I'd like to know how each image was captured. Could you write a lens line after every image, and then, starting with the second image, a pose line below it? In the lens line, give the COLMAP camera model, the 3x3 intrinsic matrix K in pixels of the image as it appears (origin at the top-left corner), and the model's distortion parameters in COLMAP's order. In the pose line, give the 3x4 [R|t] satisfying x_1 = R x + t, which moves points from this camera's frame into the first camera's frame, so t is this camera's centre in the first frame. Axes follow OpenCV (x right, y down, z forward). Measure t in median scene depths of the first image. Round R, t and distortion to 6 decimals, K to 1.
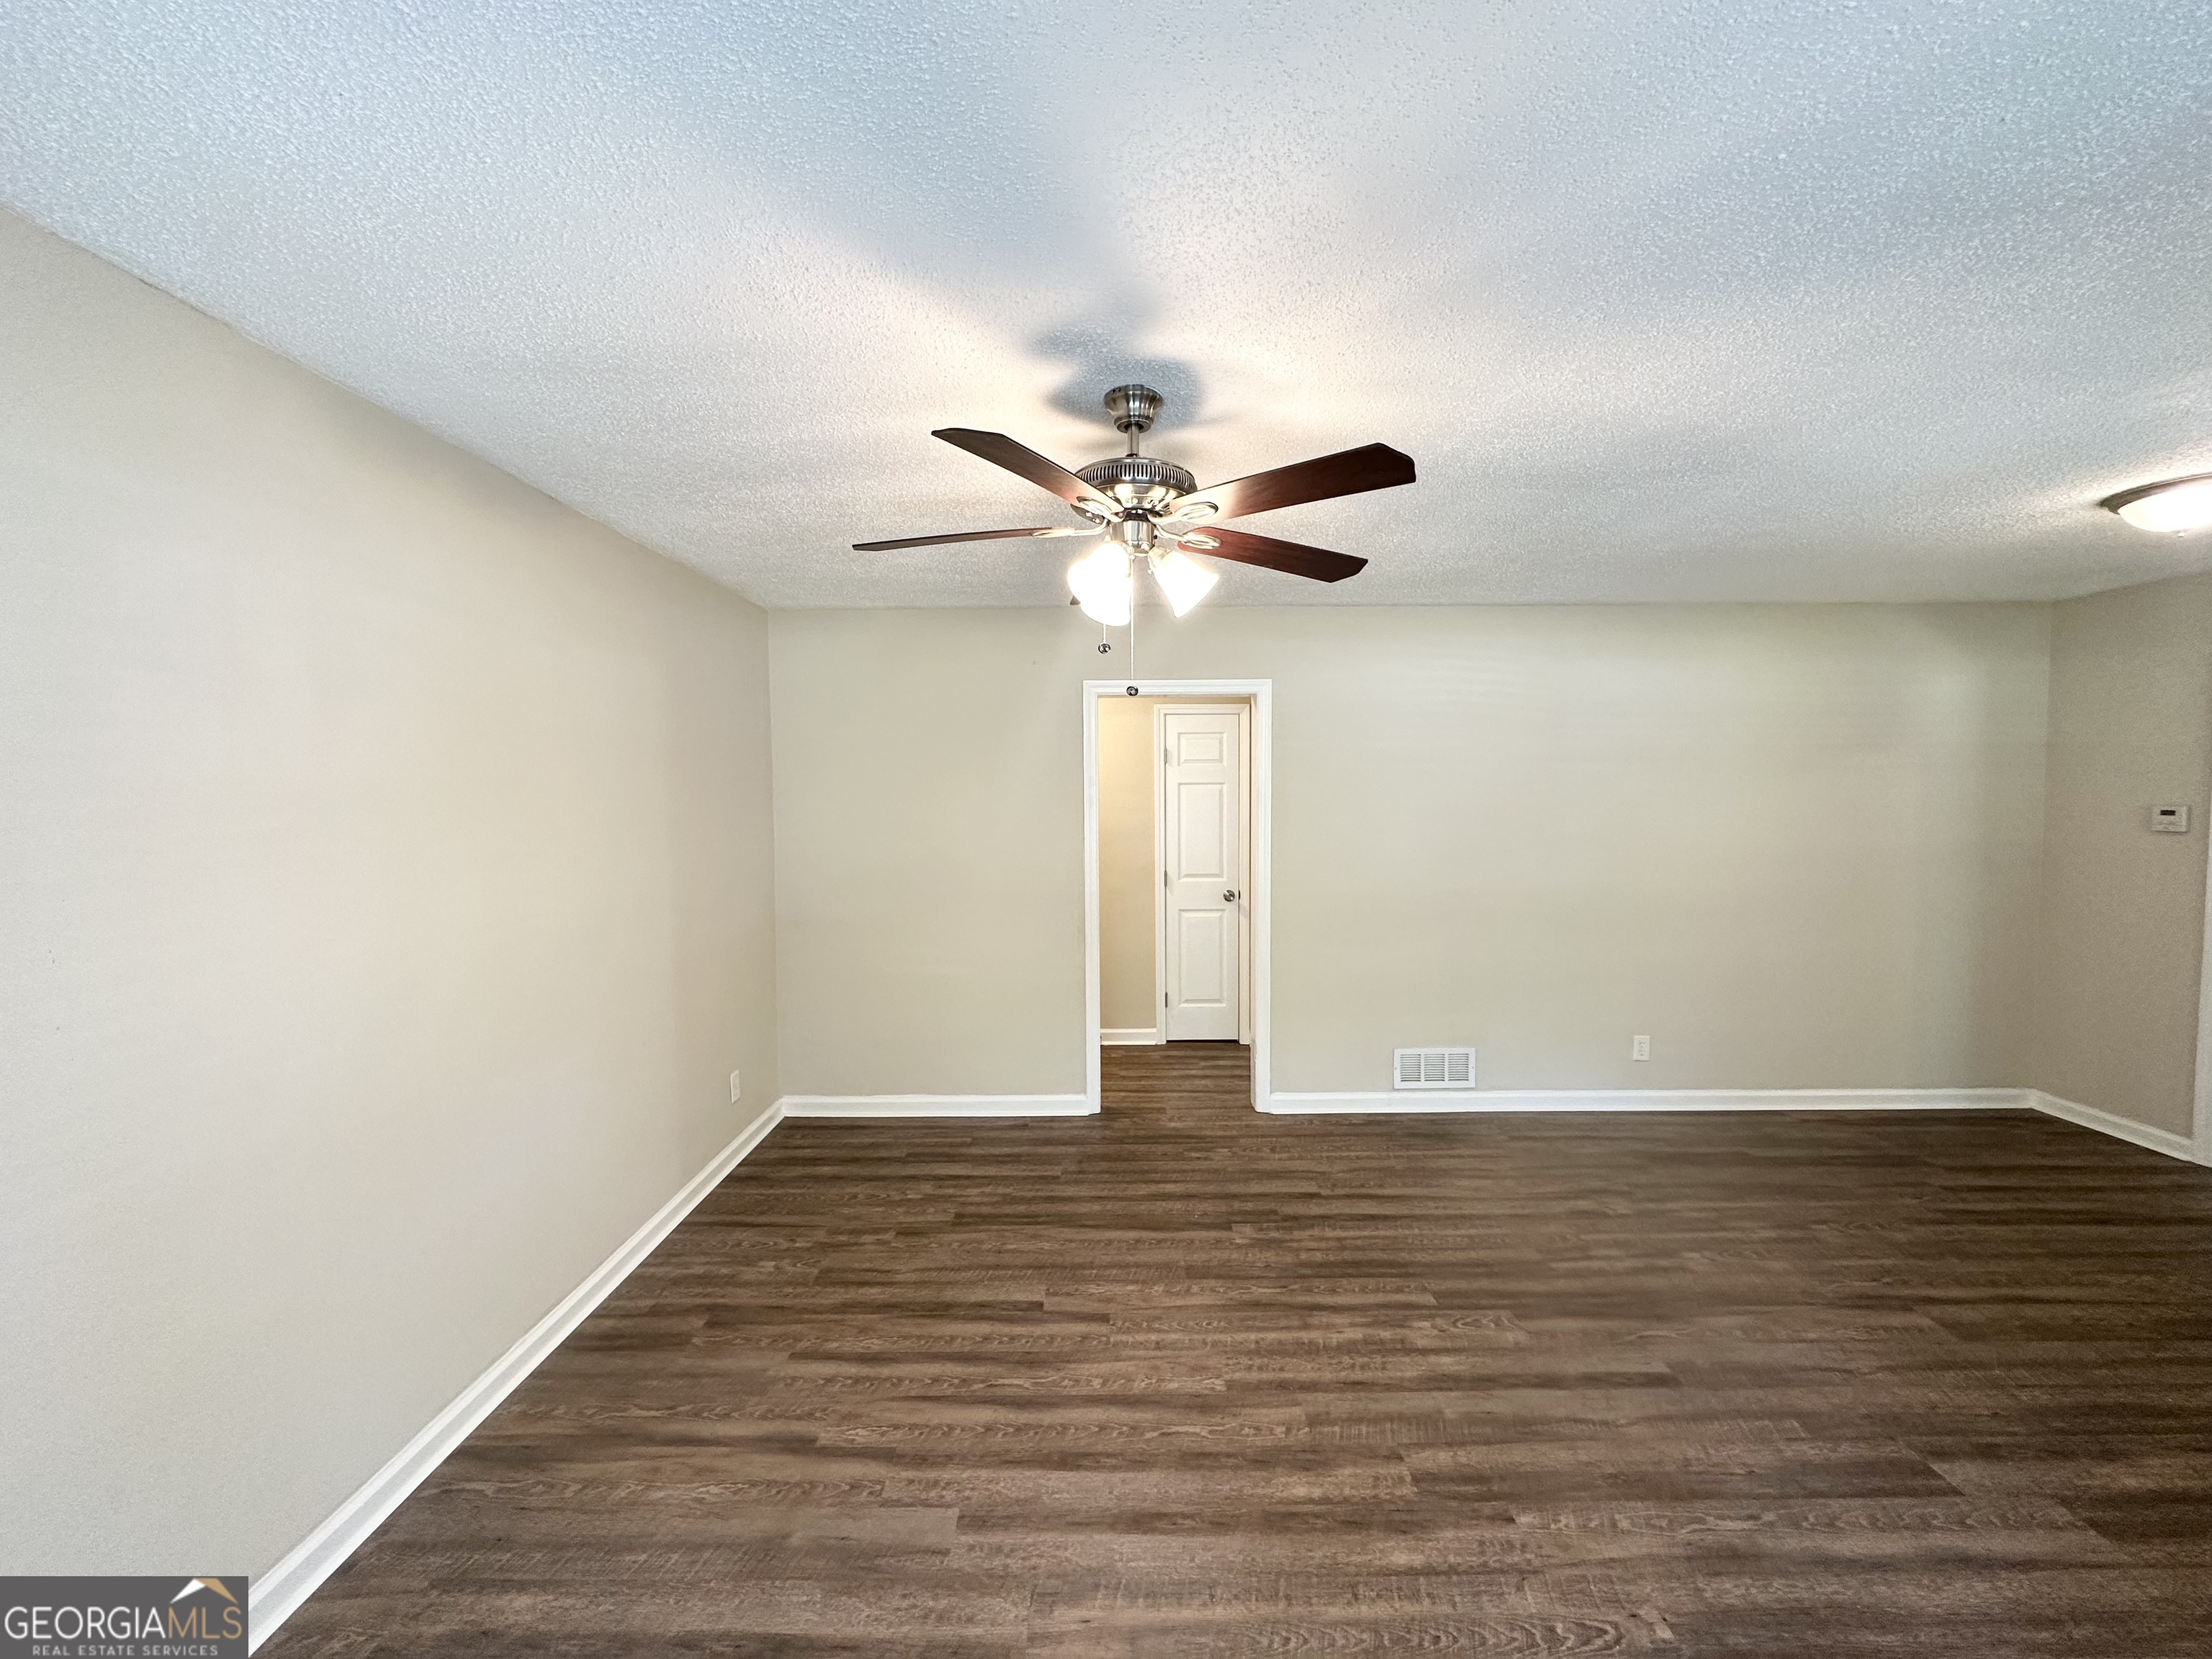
lens RADIAL K [[875.6, 0, 1094.1], [0, 875.6, 834.9], [0, 0, 1]] dist [-0.003425, 0.000285]
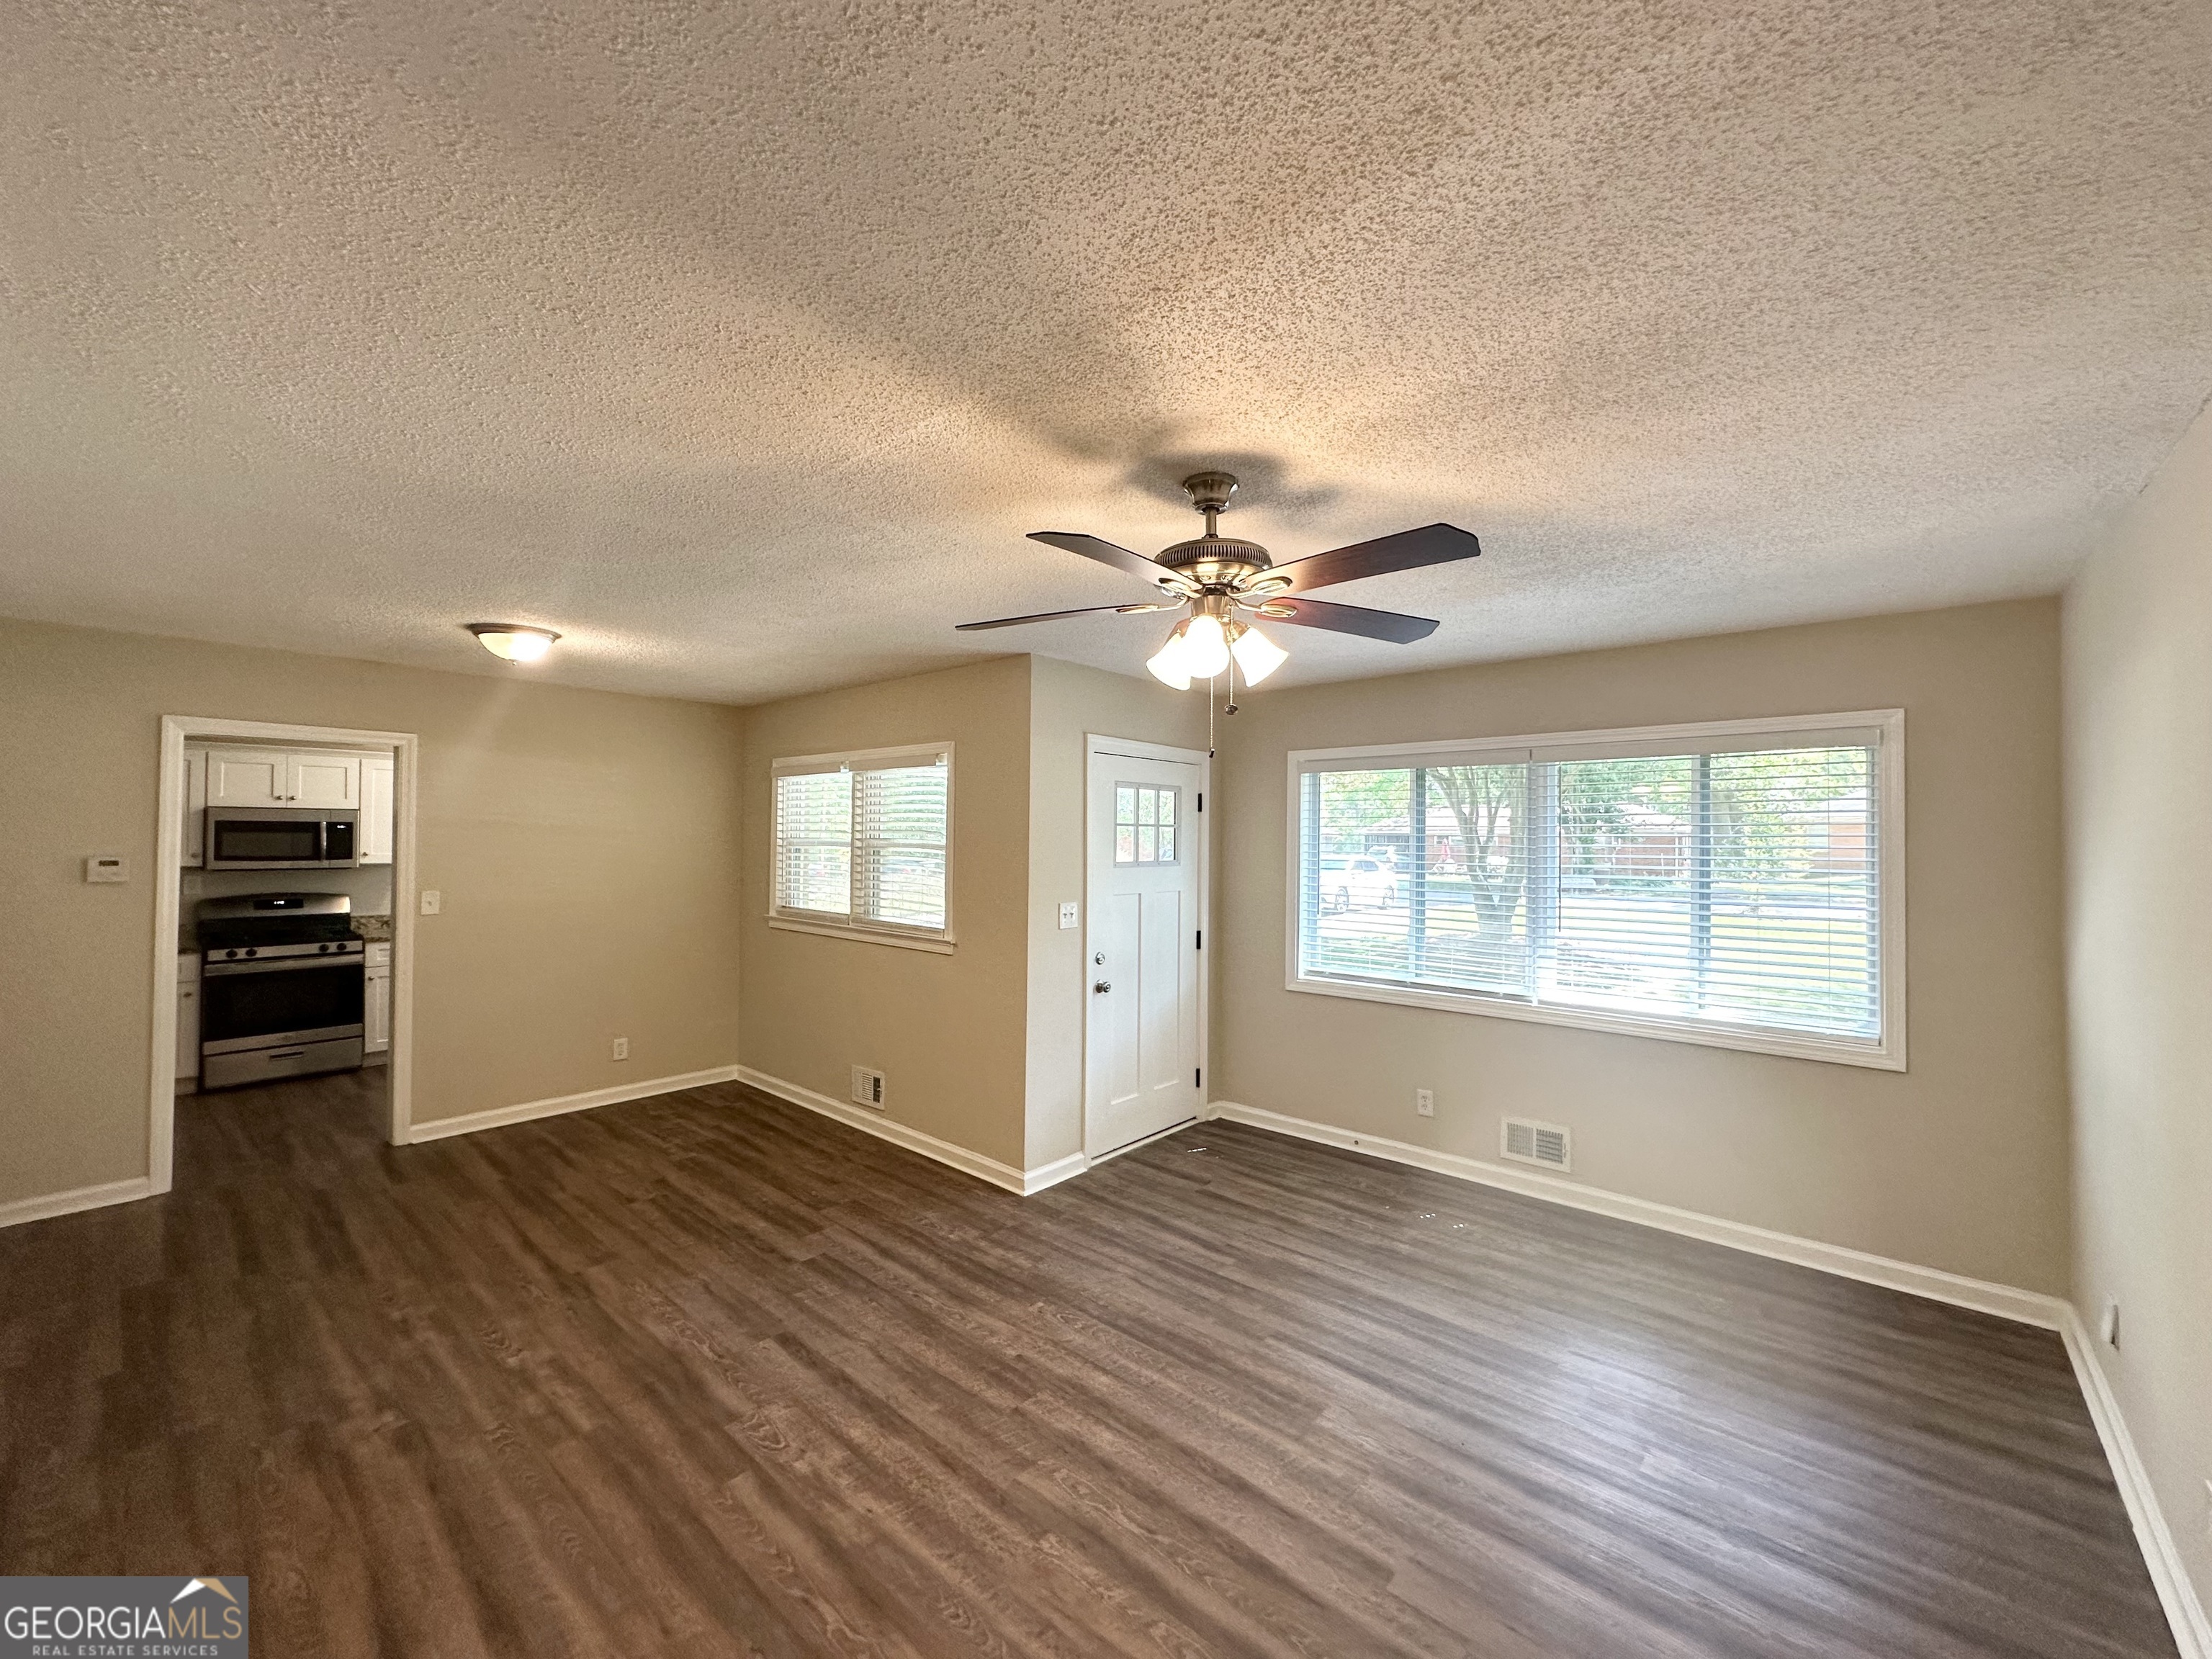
lens RADIAL K [[875.6, 0, 1099.9], [0, 875.6, 828.4], [0, 0, 1]] dist [-0.003425, 0.000285]
pose [[-0.753490, 0.007279, 0.657420, -0.458663], [0.029717, 0.999294, 0.022995, -0.089487], [-0.656788, 0.036863, -0.753174, 1.566356]]
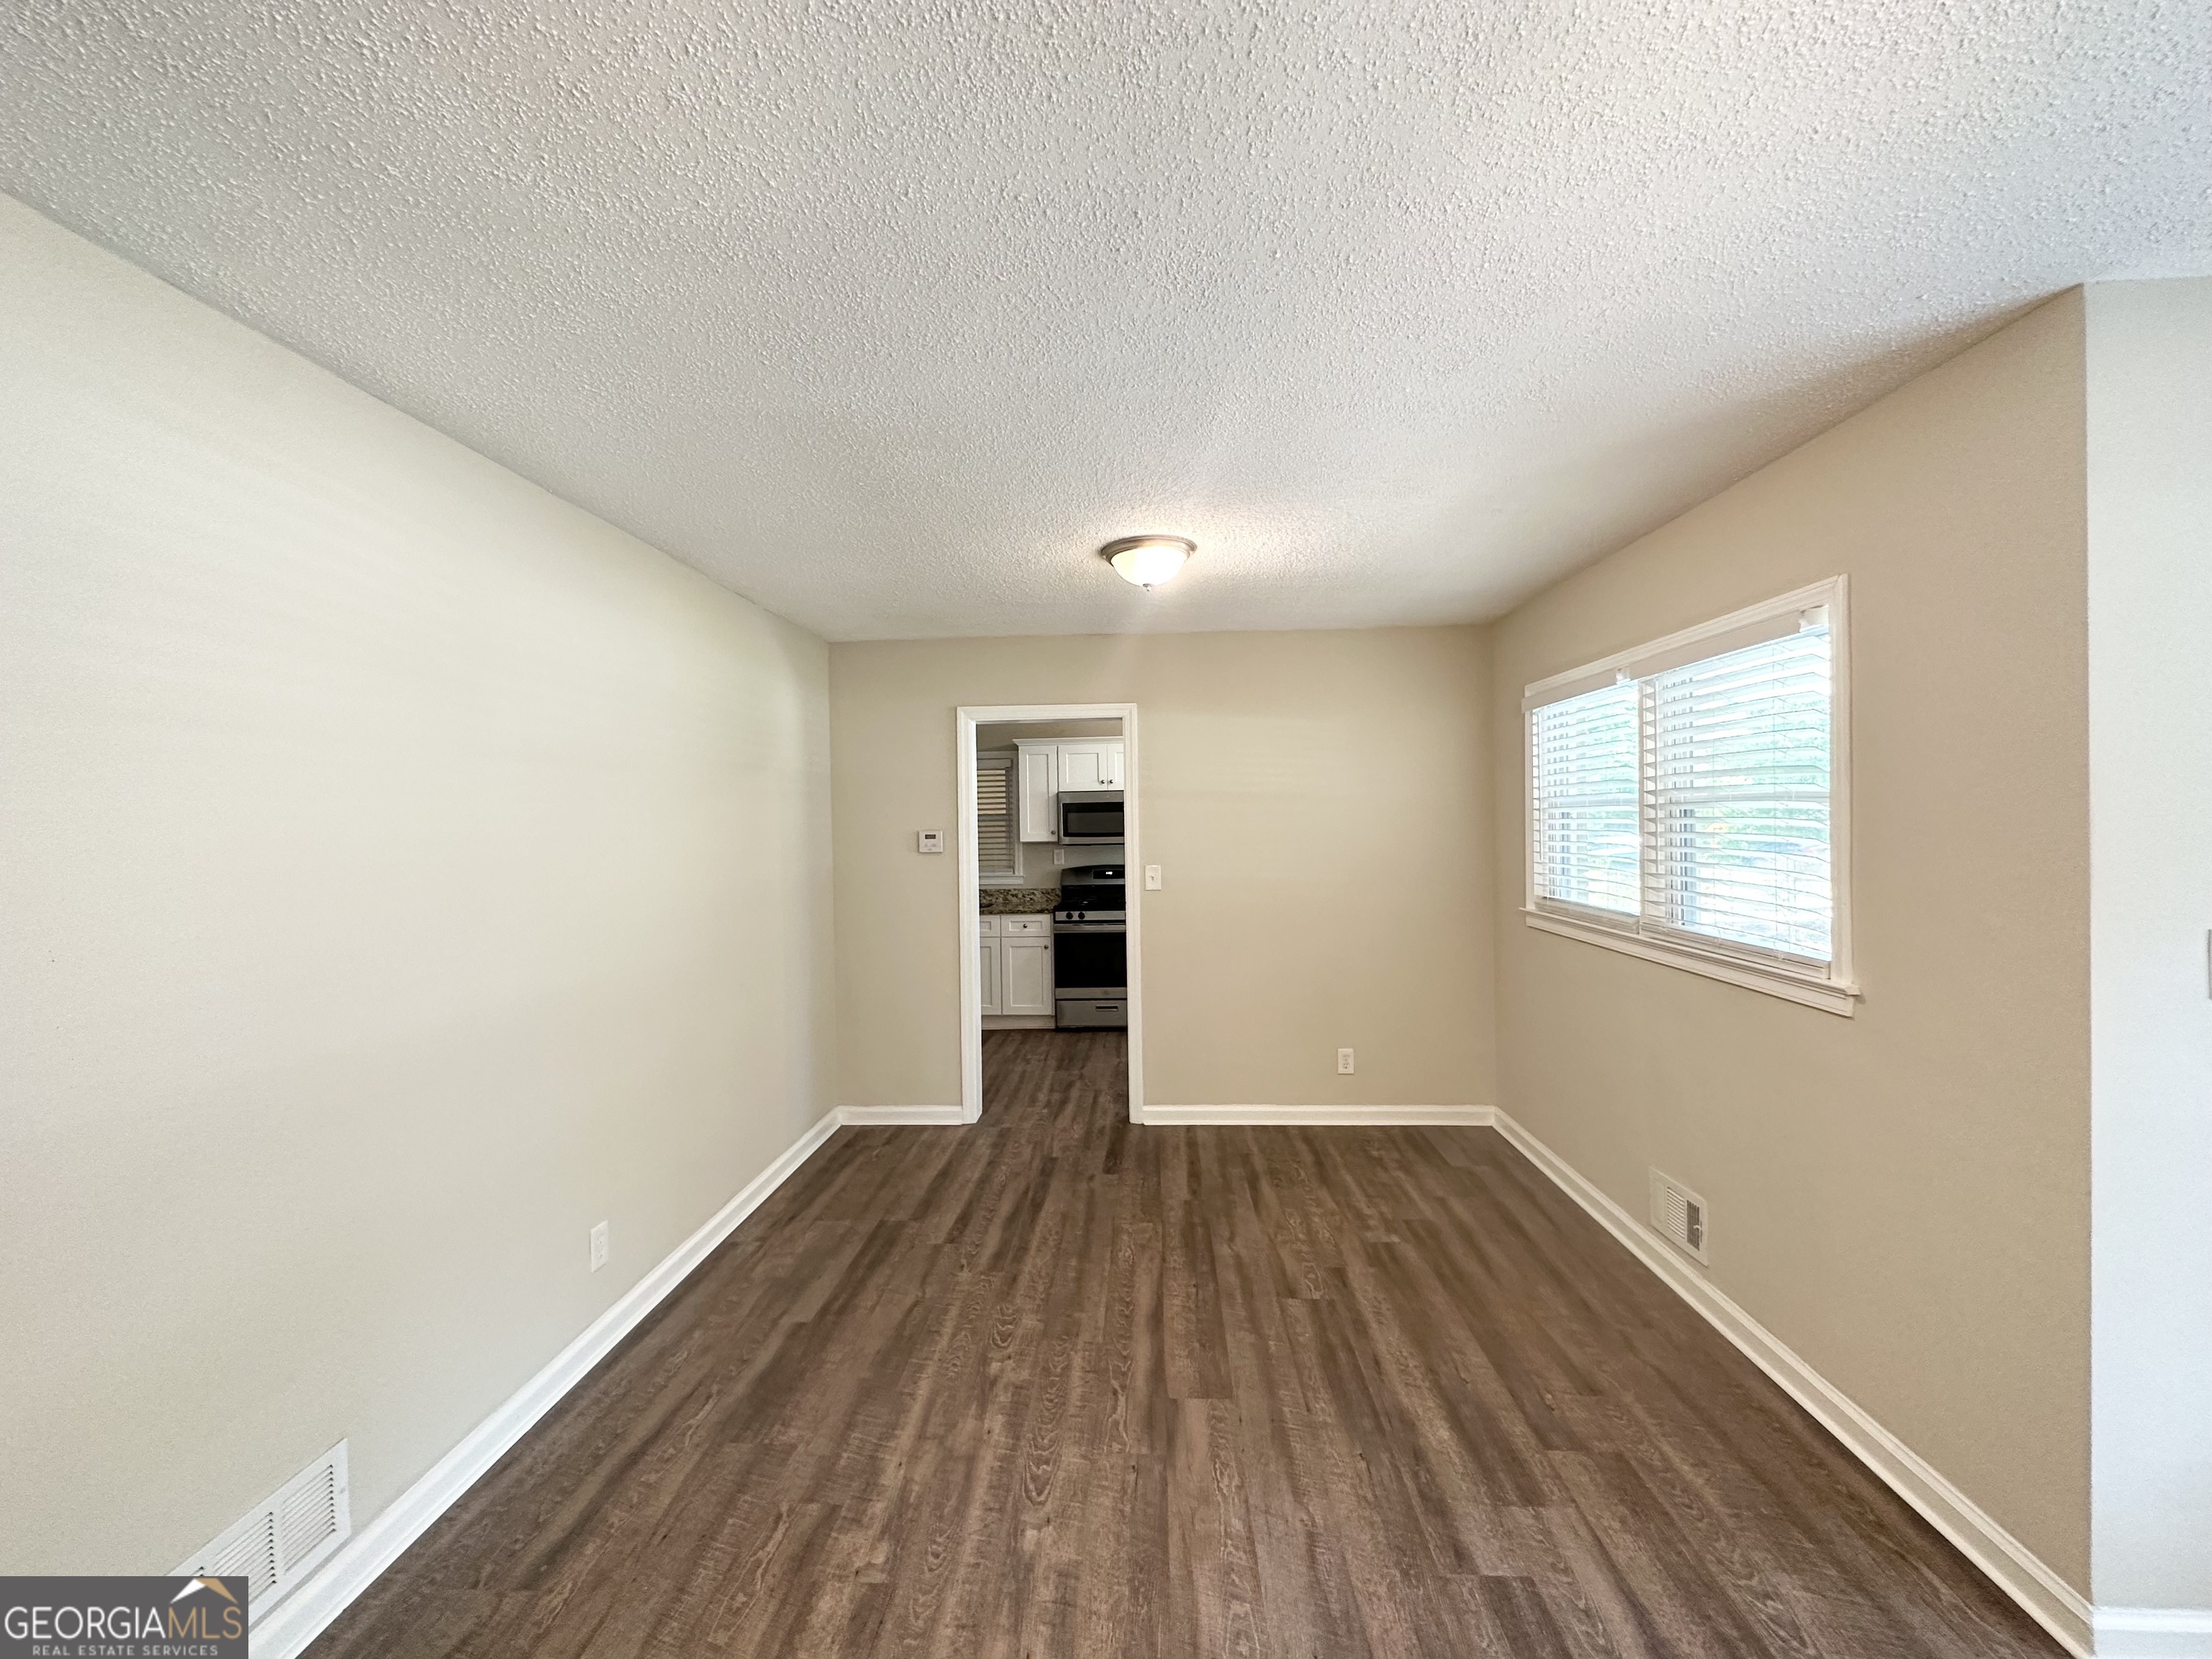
lens RADIAL K [[875.6, 0, 1115.2], [0, 875.6, 828.3], [0, 0, 1]] dist [-0.003425, 0.000285]
pose [[0.036784, -0.001008, 0.999323, 0.072358], [0.066622, 0.997777, -0.001446, -0.031278], [-0.997100, 0.066630, 0.036769, 1.095724]]
